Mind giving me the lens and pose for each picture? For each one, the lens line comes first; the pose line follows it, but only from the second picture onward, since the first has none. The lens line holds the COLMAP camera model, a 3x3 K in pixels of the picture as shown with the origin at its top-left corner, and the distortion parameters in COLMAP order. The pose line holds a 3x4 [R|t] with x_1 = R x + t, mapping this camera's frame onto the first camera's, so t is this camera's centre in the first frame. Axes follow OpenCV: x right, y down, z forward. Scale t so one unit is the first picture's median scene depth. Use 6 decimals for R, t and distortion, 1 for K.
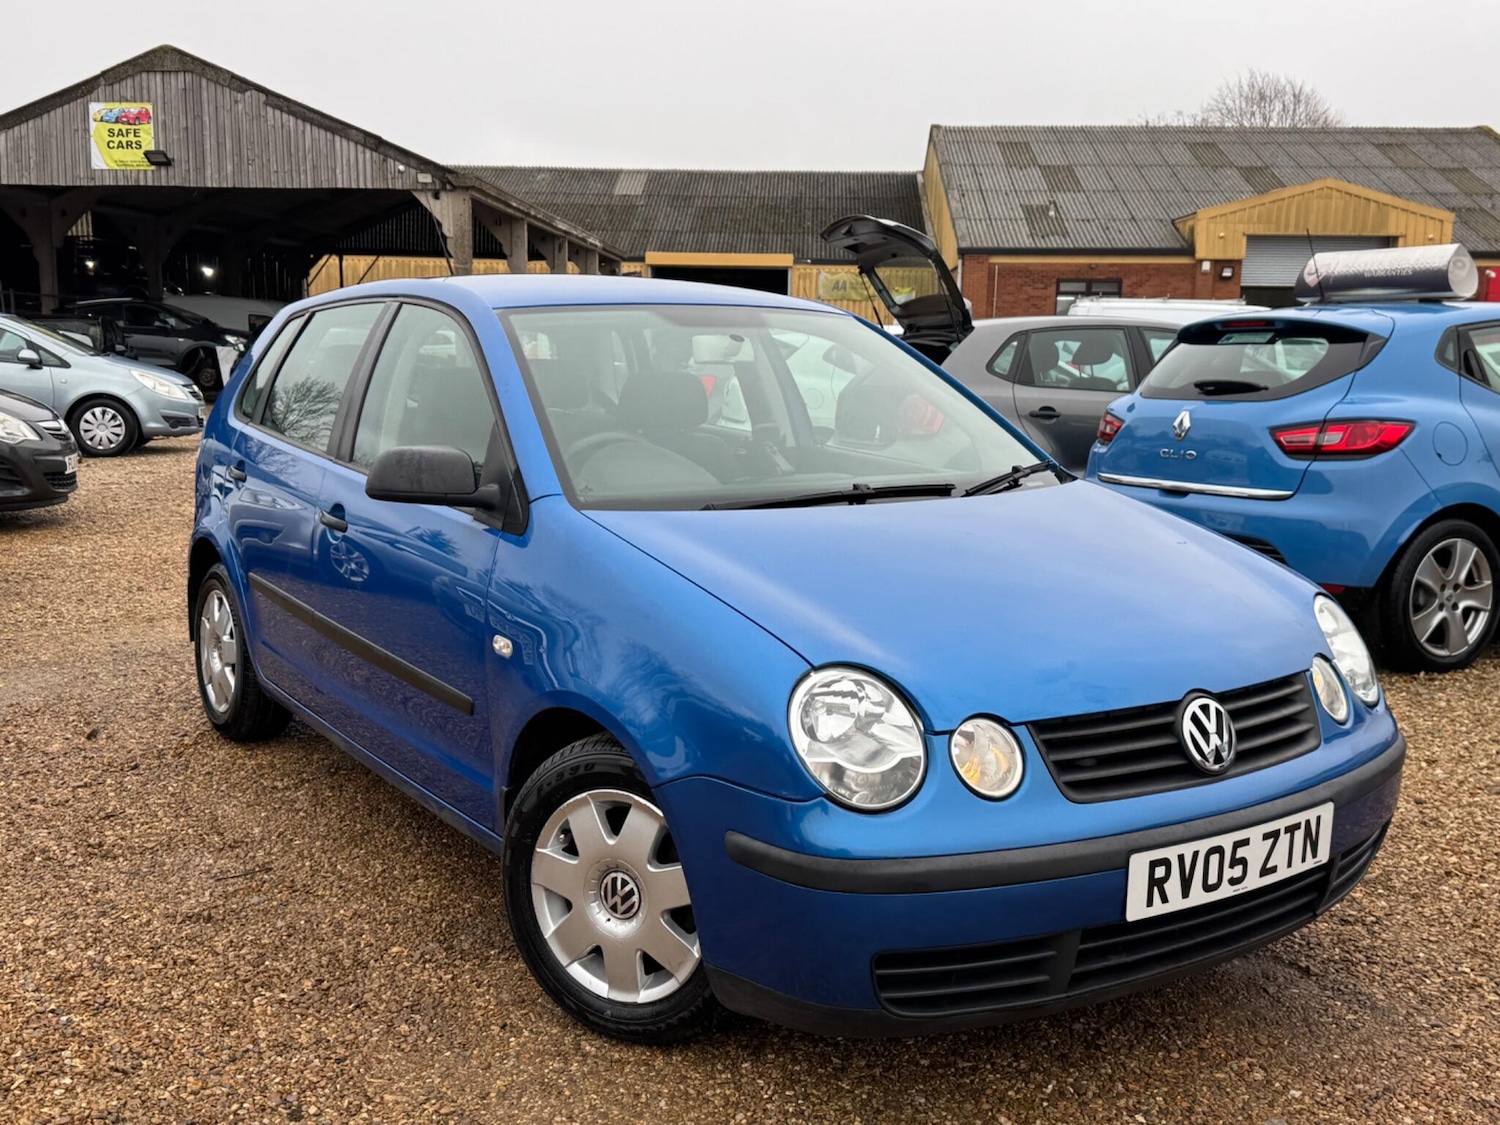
lens RADIAL K [[1521.6, 0, 761.3], [0, 1521.6, 571.7], [0, 0, 1]] dist [0.025754, 0.000000]
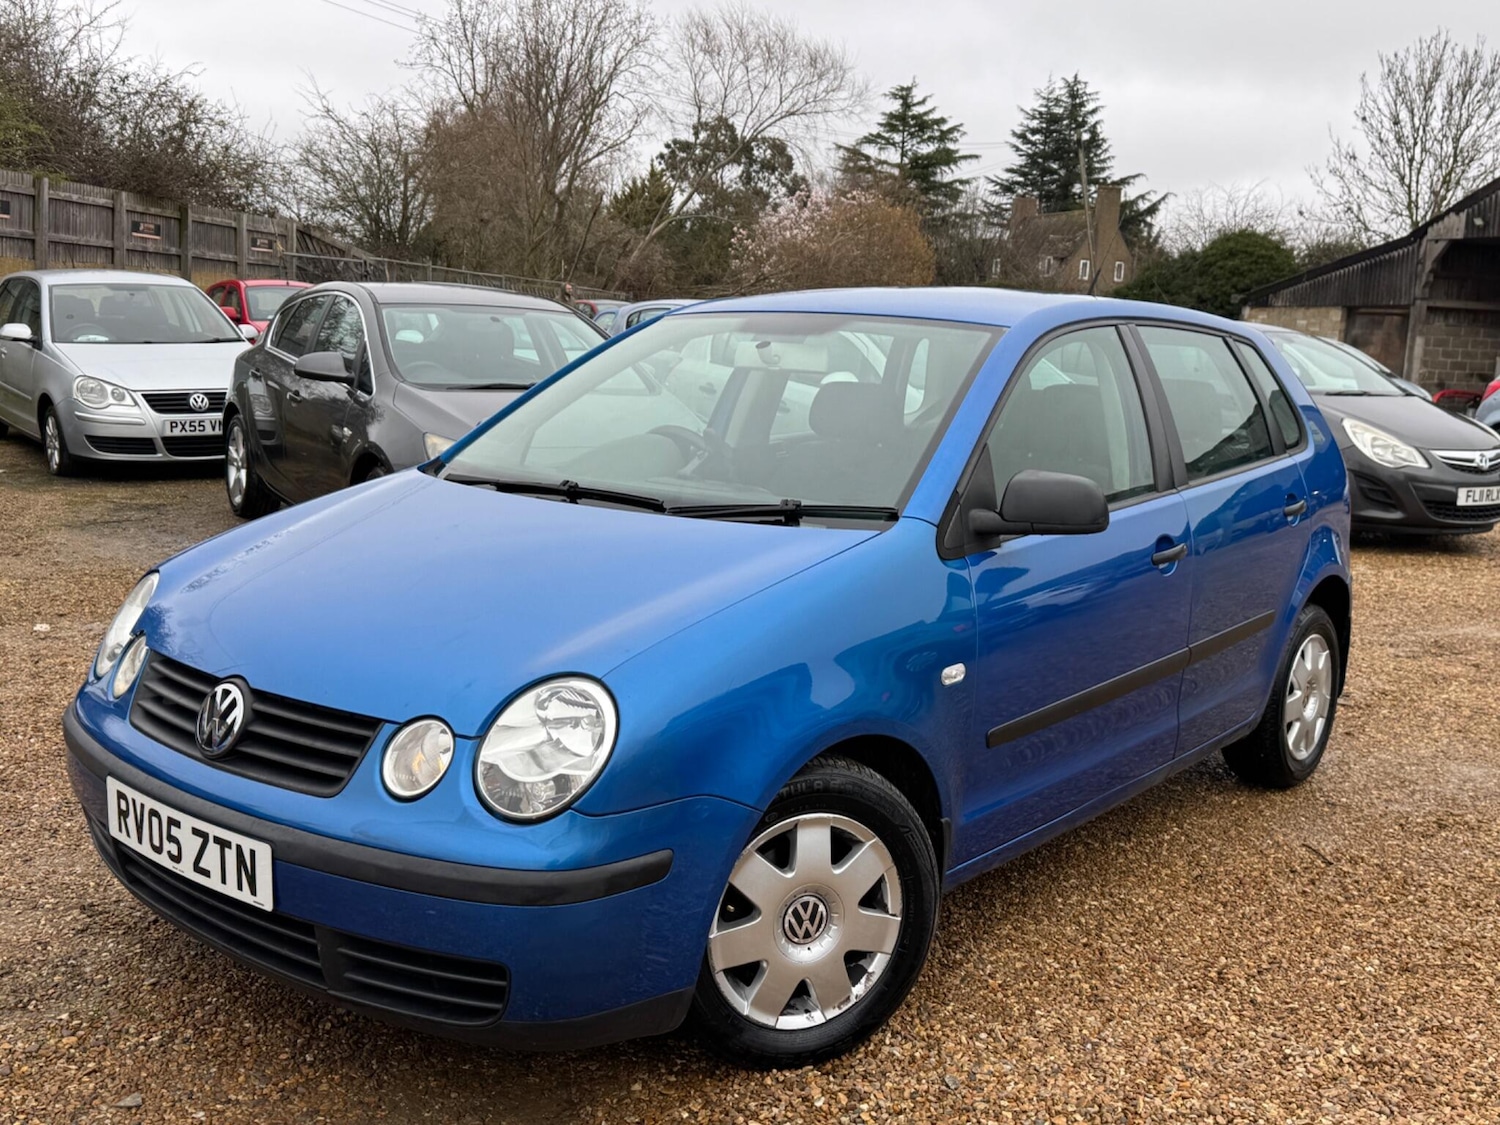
lens RADIAL K [[1521.6, 0, 747.2], [0, 1521.6, 562.1], [0, 0, 1]] dist [0.025754, 0.000000]
pose [[0.246649, 0.141571, -0.958709, 1.102824], [-0.176320, 0.979316, 0.099252, -0.129630], [0.952930, 0.144559, 0.266509, 0.866931]]
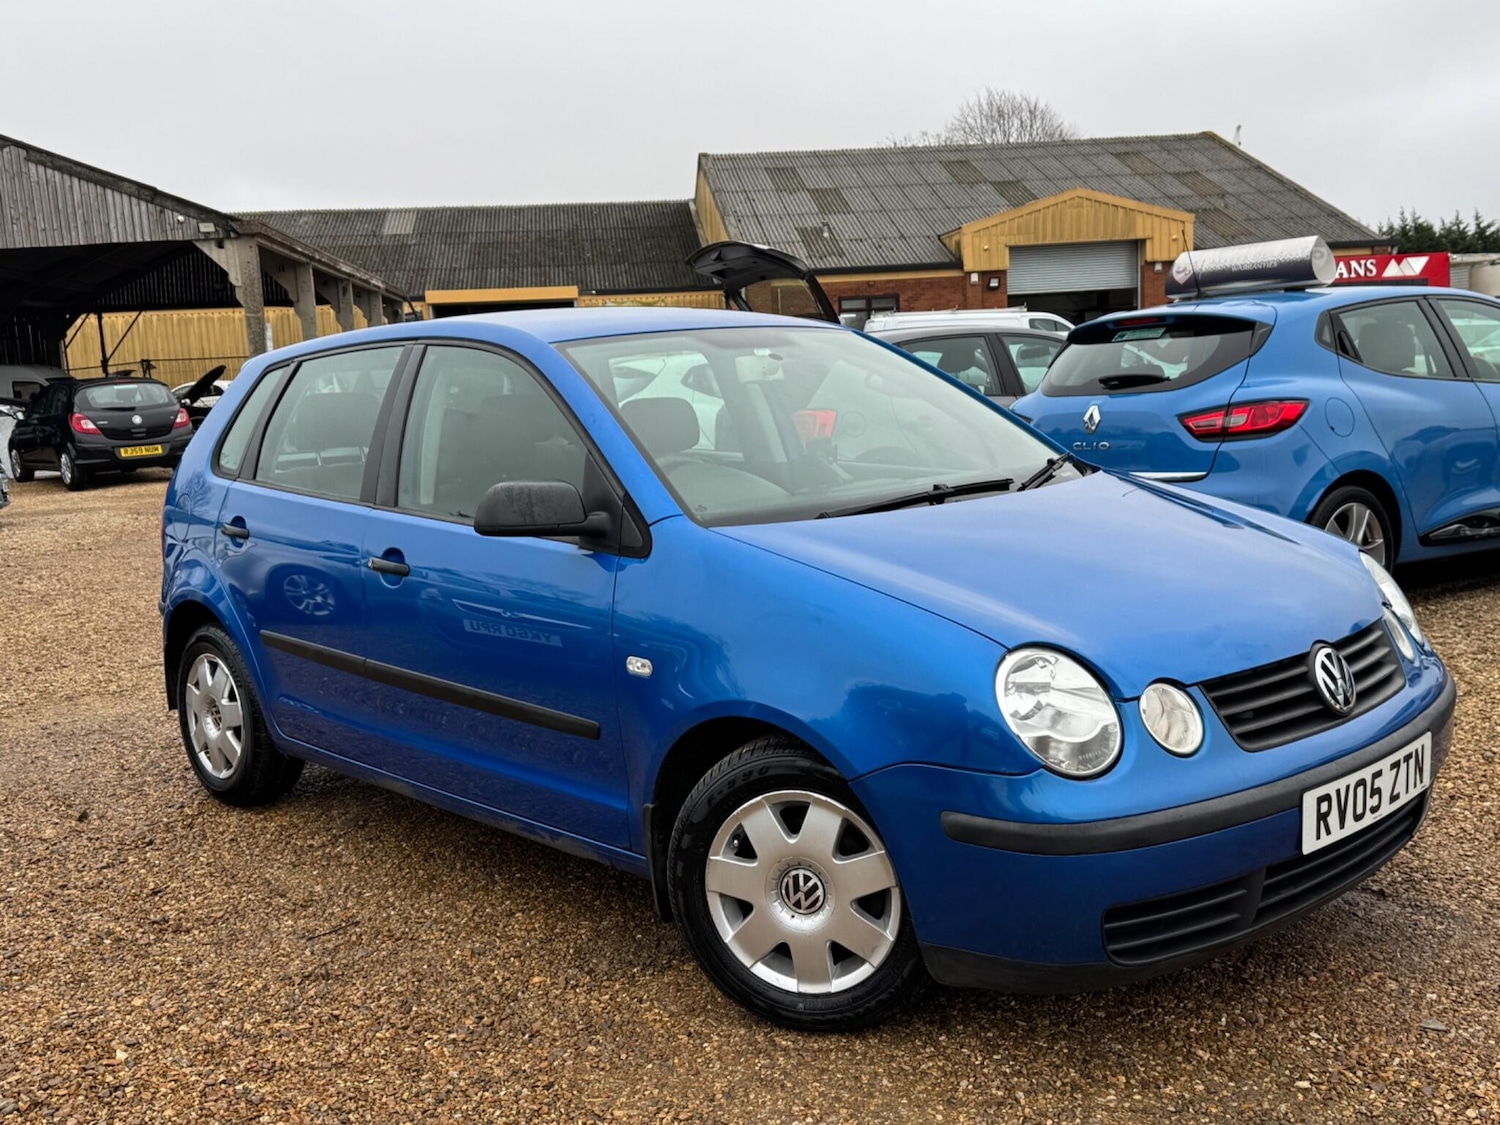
lens RADIAL K [[1521.6, 0, 761.7], [0, 1521.6, 569.4], [0, 0, 1]] dist [0.025754, 0.000000]
pose [[0.984353, -0.085477, 0.154086, -0.229348], [0.088515, 0.995991, -0.012953, 0.003748], [-0.152361, 0.026390, 0.987972, -0.024581]]
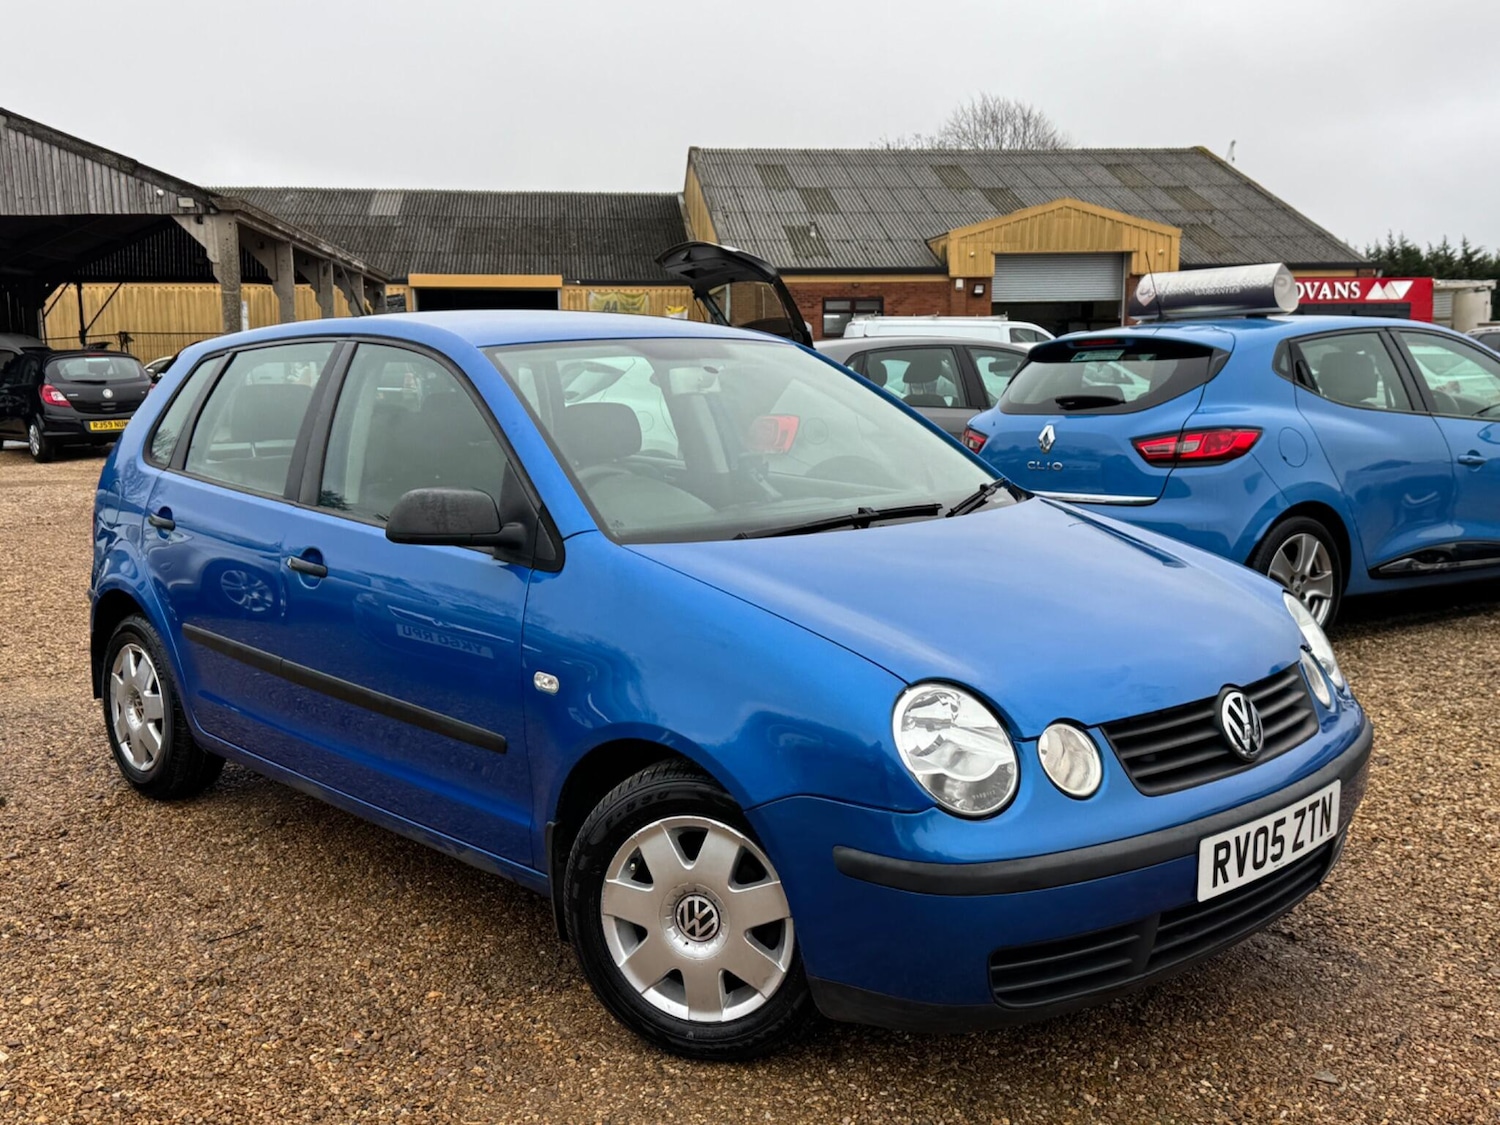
lens RADIAL K [[1521.6, 0, 754.2], [0, 1521.6, 571.4], [0, 0, 1]] dist [0.025754, 0.000000]
pose [[0.985895, -0.047143, 0.160588, -0.183038], [0.048999, 0.998770, -0.007618, -0.010119], [-0.160031, 0.015379, 0.986992, -0.020197]]
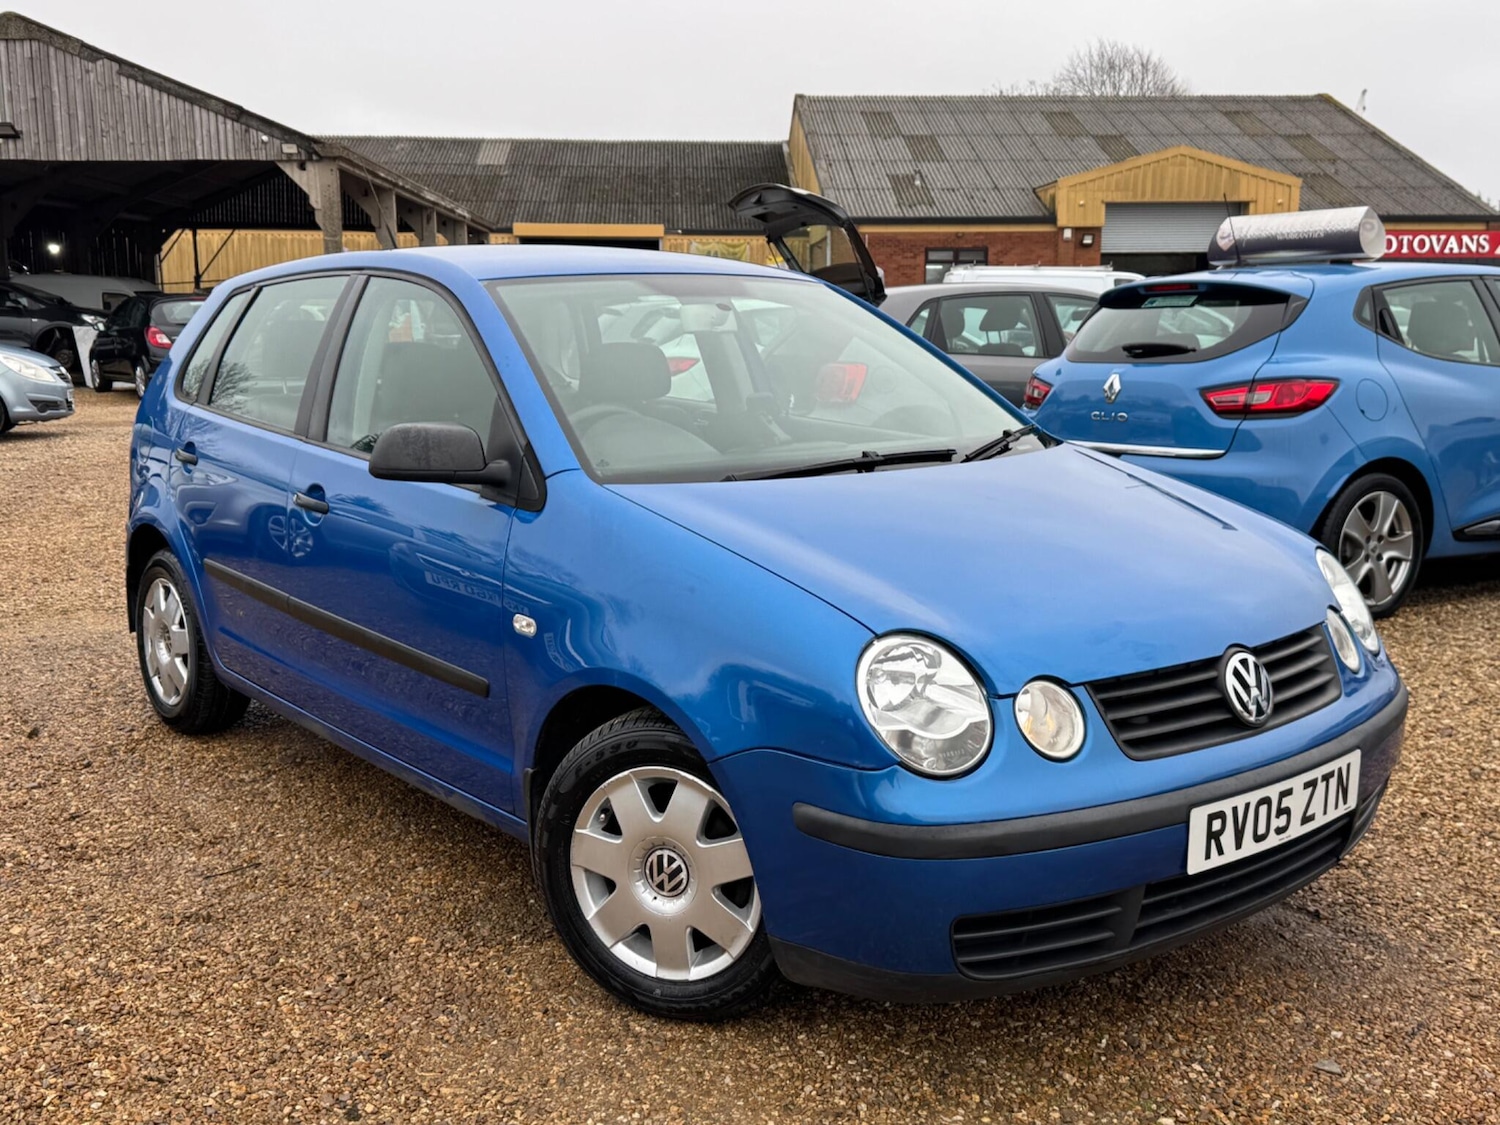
lens RADIAL K [[1521.6, 0, 752.9], [0, 1521.6, 552.9], [0, 0, 1]] dist [0.025754, 0.000000]
pose [[0.995781, -0.029543, 0.086880, -0.102232], [0.028945, 0.999548, 0.008134, -0.001691], [-0.087081, -0.005585, 0.996186, 0.009260]]
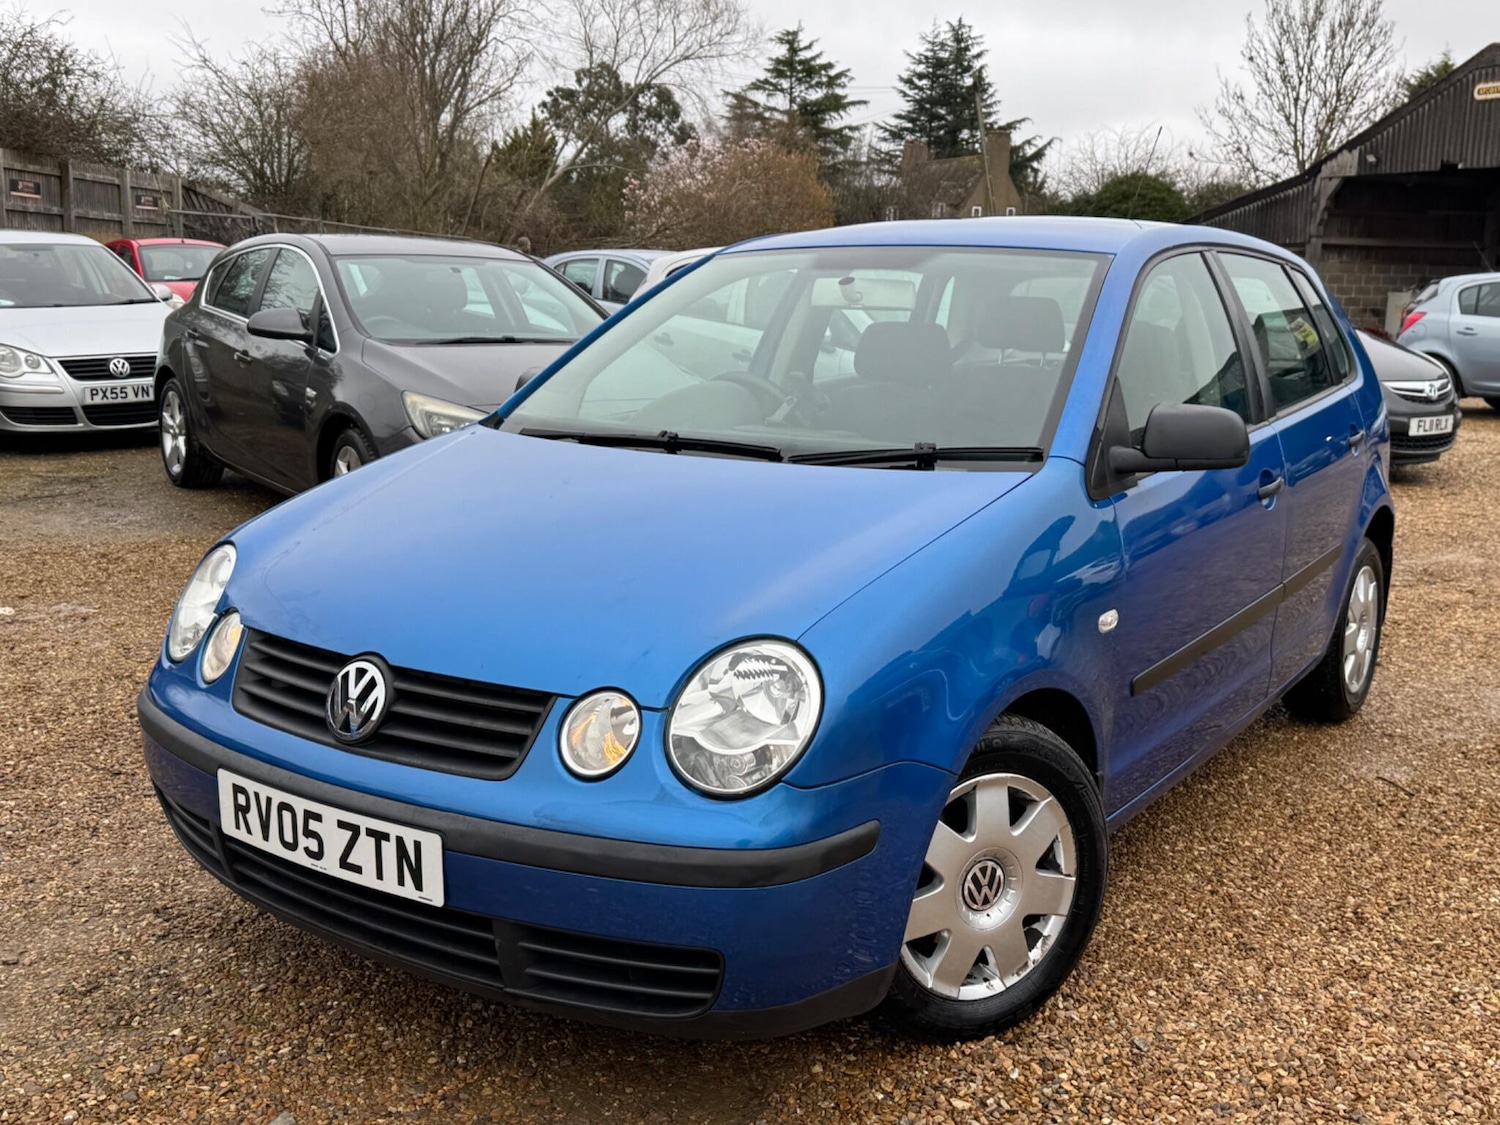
lens RADIAL K [[1521.6, 0, 756.9], [0, 1521.6, 569.8], [0, 0, 1]] dist [0.025754, 0.000000]
pose [[0.329595, 0.163824, -0.929800, 1.005955], [-0.149302, 0.981482, 0.120006, -0.097384], [0.932242, 0.099268, 0.347951, 0.742492]]
